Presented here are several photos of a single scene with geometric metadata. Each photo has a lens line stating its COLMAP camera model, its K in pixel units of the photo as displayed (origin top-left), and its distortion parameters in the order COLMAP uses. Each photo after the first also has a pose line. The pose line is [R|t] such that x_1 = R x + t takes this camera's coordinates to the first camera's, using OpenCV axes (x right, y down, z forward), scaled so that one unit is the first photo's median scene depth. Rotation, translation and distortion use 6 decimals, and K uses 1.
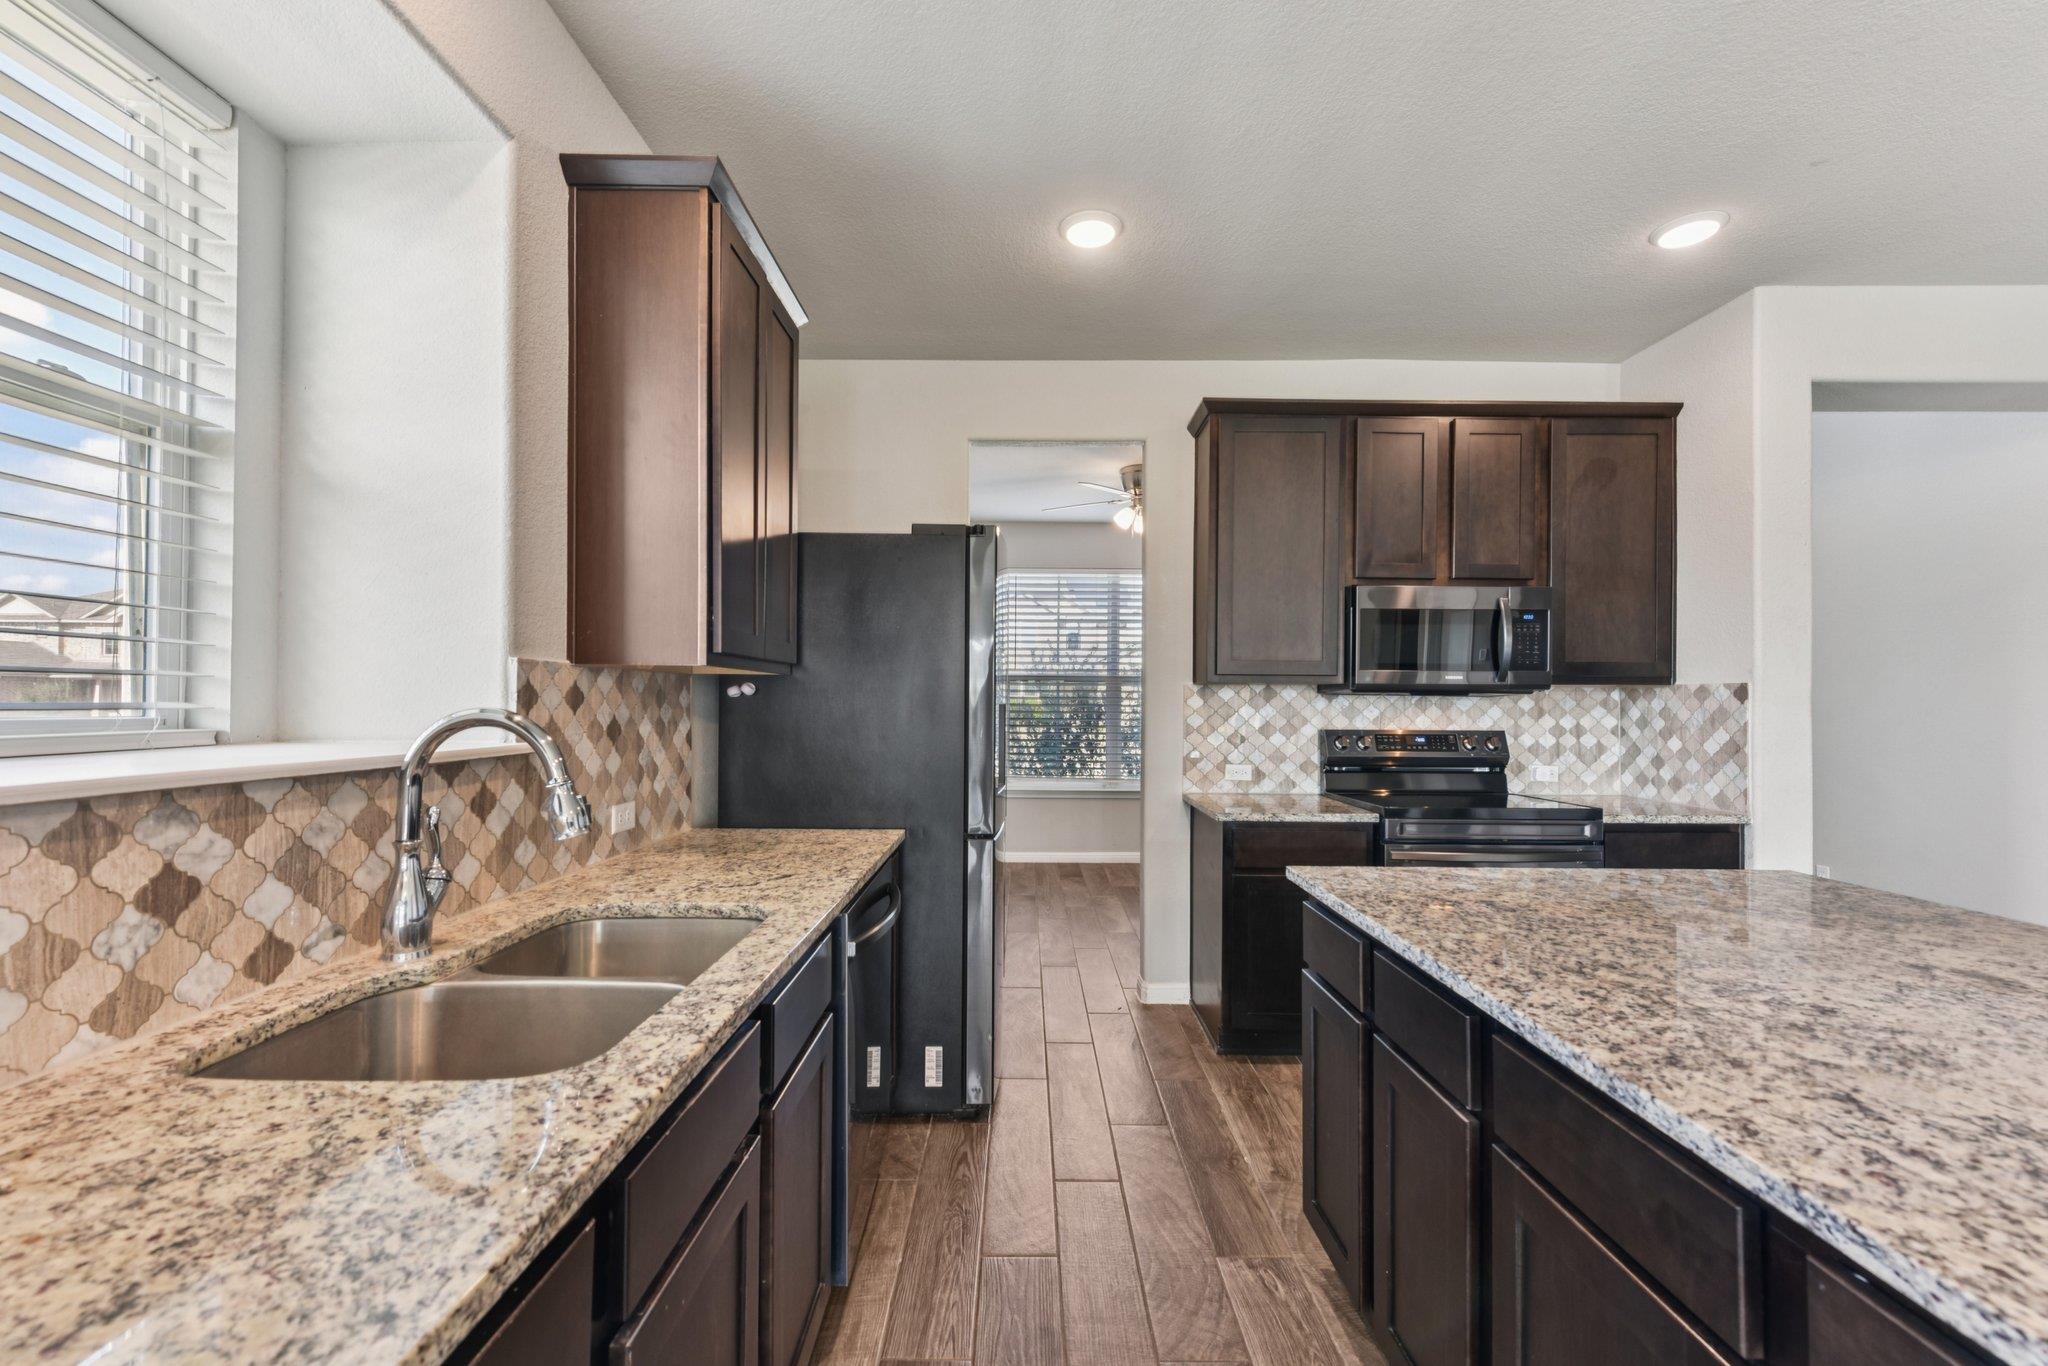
lens RADIAL K [[862.9, 0, 1026.2], [0, 862.9, 681.7], [0, 0, 1]] dist [0.000947, -0.000121]
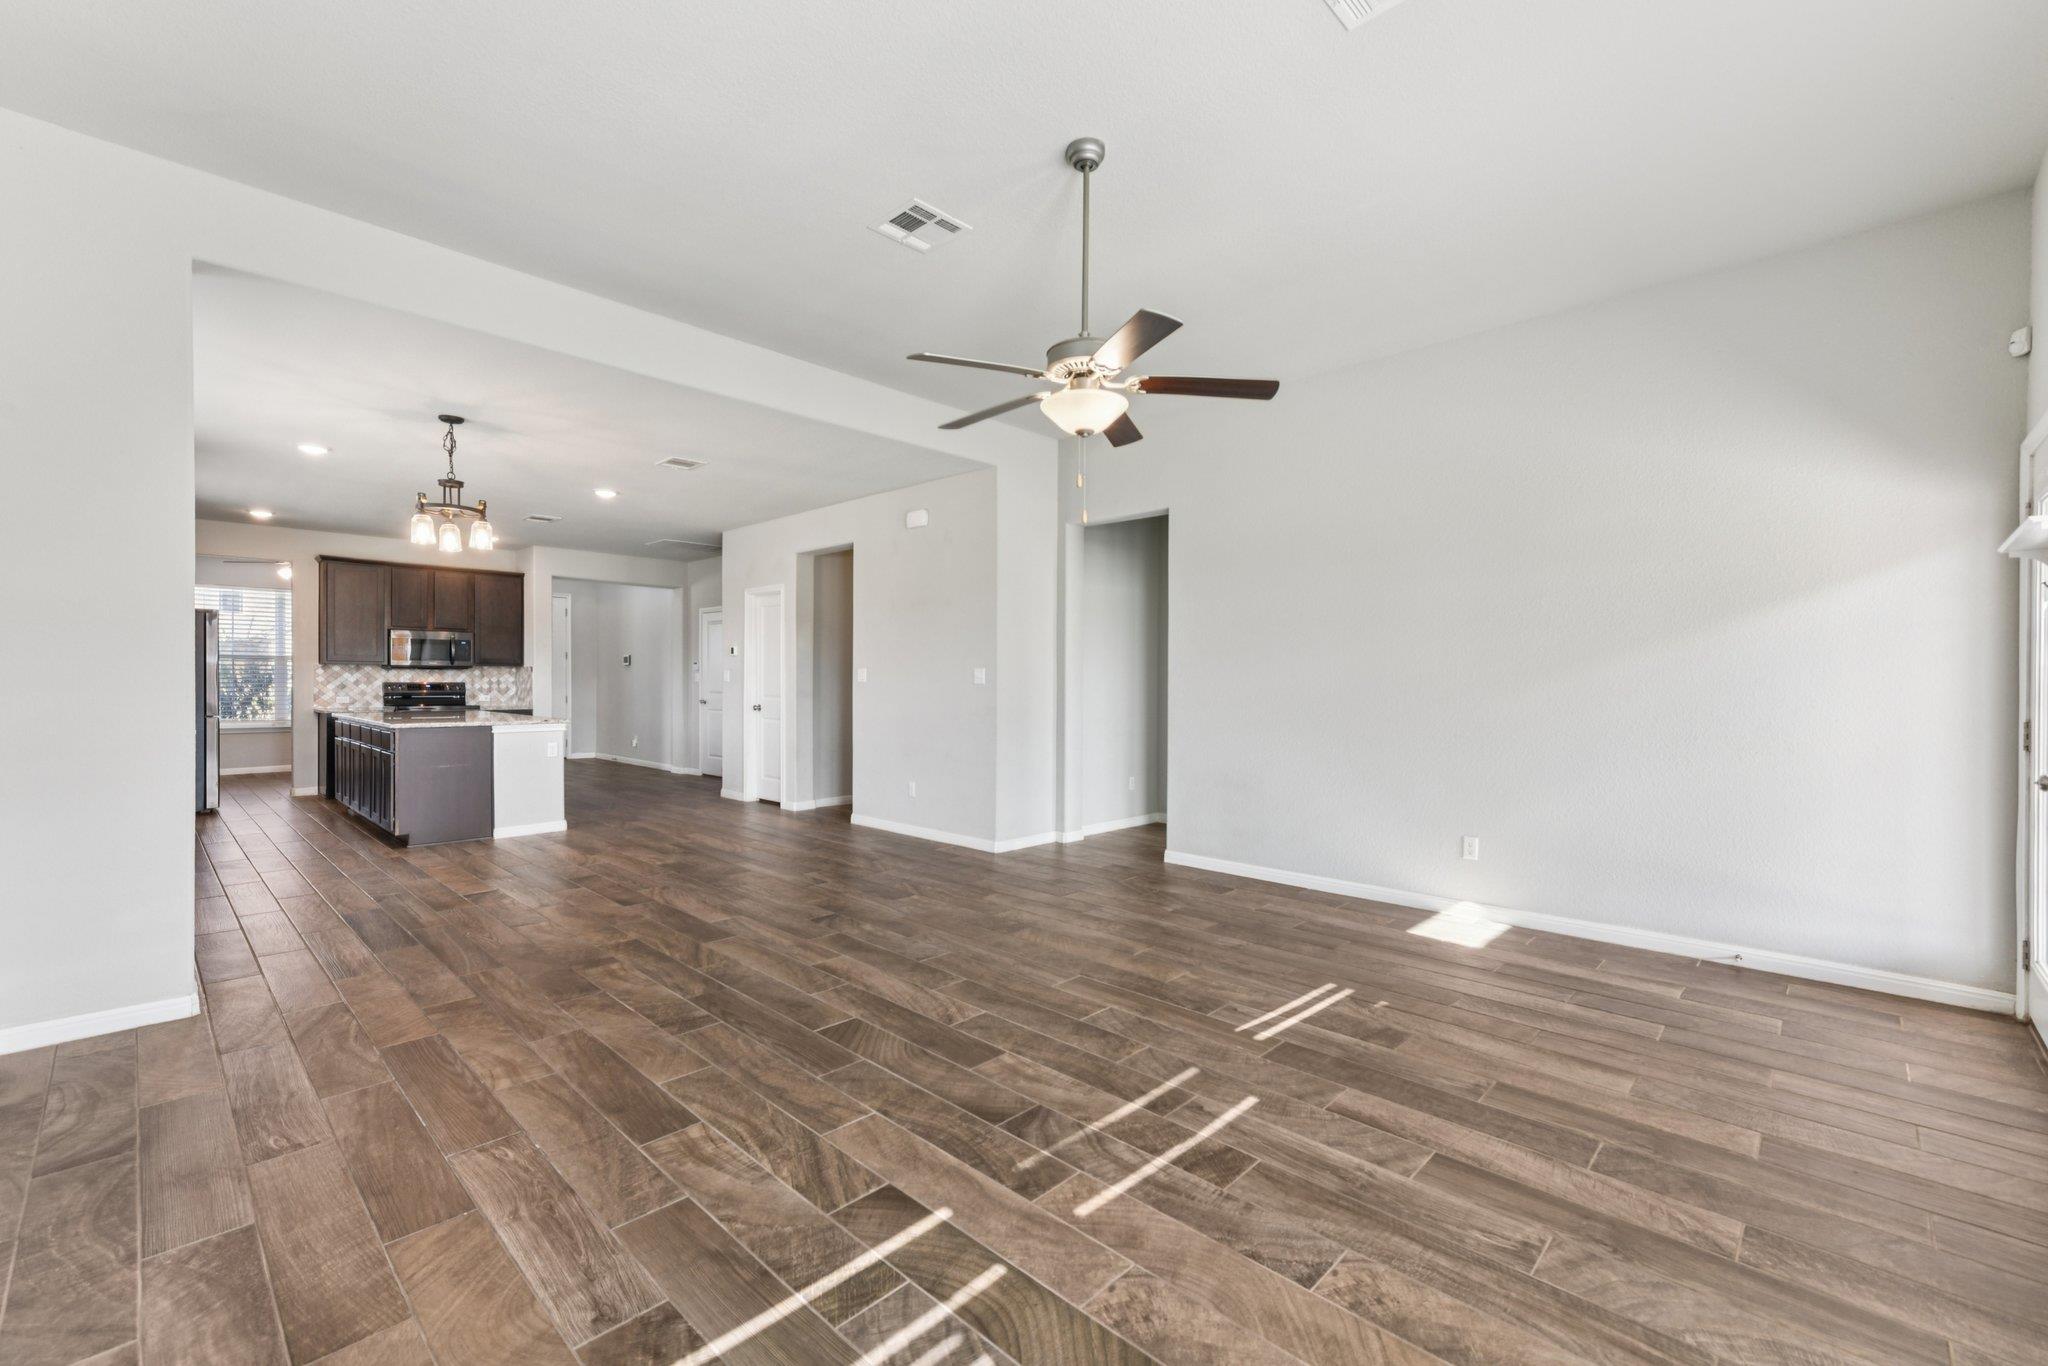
lens RADIAL K [[862.9, 0, 1026.2], [0, 862.9, 681.7], [0, 0, 1]] dist [0.000947, -0.000121]
pose [[0.694538, -0.003558, 0.719448, -0.176983], [-0.018228, 0.999580, 0.022541, -0.039058], [-0.719225, -0.028769, 0.694181, -2.148545]]
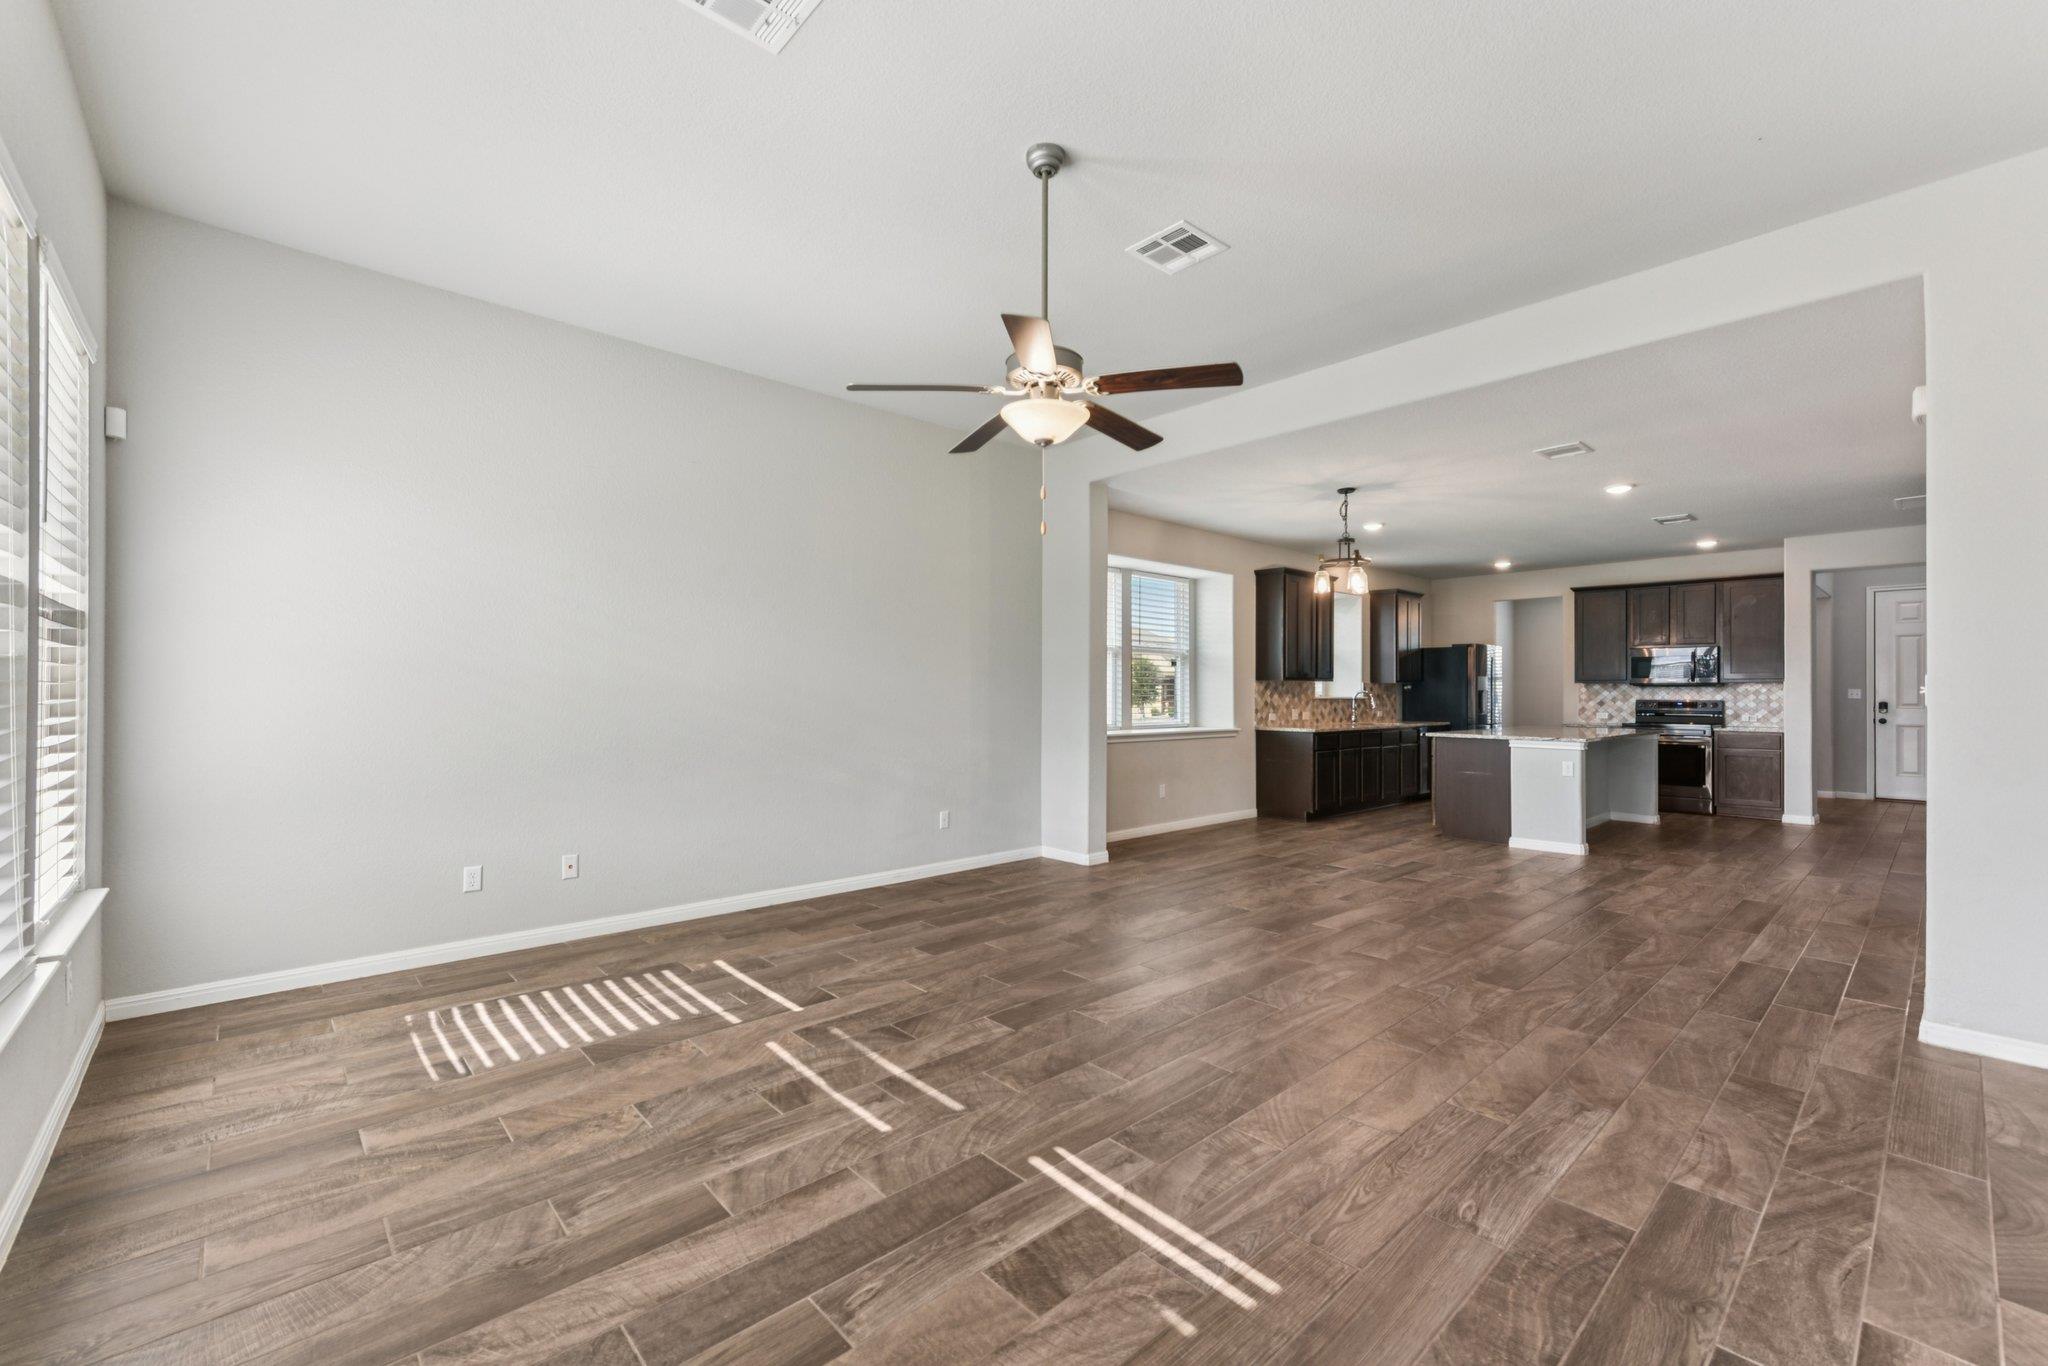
lens RADIAL K [[838.5, 0, 1018.8], [0, 838.5, 690.9], [0, 0, 1]] dist [0.010449, -0.009318]
pose [[0.670481, -0.001048, -0.741926, 0.985488], [0.015819, 0.999792, 0.012884, -0.036258], [0.741758, -0.020375, 0.670358, -2.159240]]
